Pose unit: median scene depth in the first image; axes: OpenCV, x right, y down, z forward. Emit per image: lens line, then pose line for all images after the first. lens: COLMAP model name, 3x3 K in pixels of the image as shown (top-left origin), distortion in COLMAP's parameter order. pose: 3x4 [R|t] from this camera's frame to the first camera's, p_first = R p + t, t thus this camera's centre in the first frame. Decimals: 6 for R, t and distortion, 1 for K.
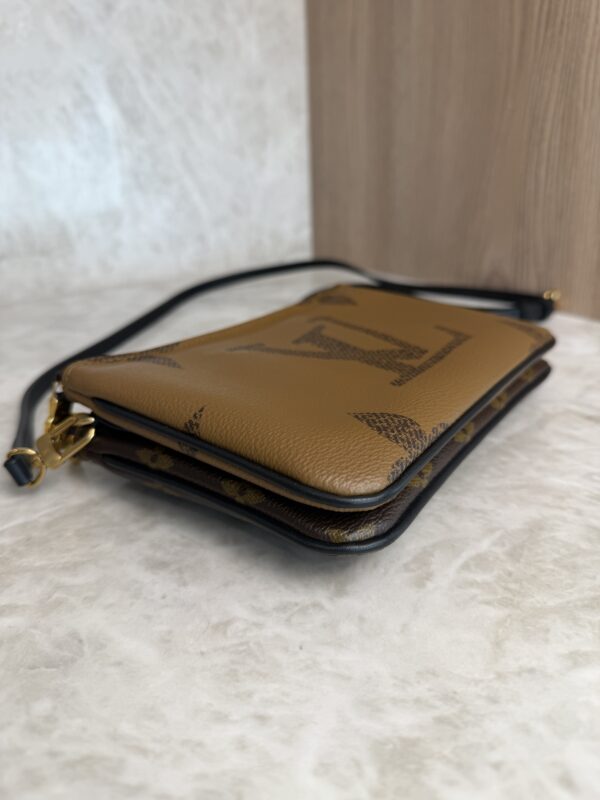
lens RADIAL K [[583.1, 0, 294.6], [0, 583.1, 399.0], [0, 0, 1]] dist [-0.013978, -0.017306]
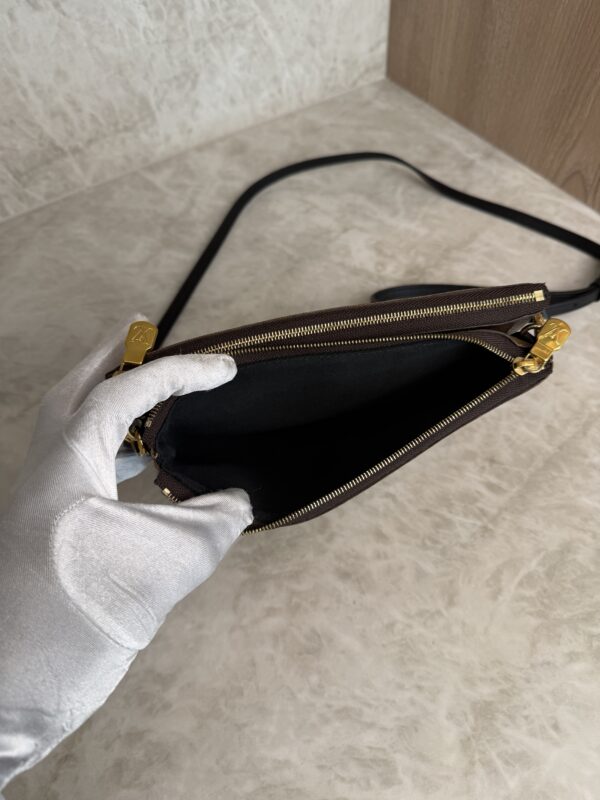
lens RADIAL K [[583.1, 0, 304.9], [0, 583.1, 393.5], [0, 0, 1]] dist [-0.013978, -0.017306]
pose [[0.999892, 0.004468, -0.013994, -0.288393], [0.003269, 0.861061, 0.508491, -0.939207], [0.014322, -0.508482, 0.860954, -0.197711]]
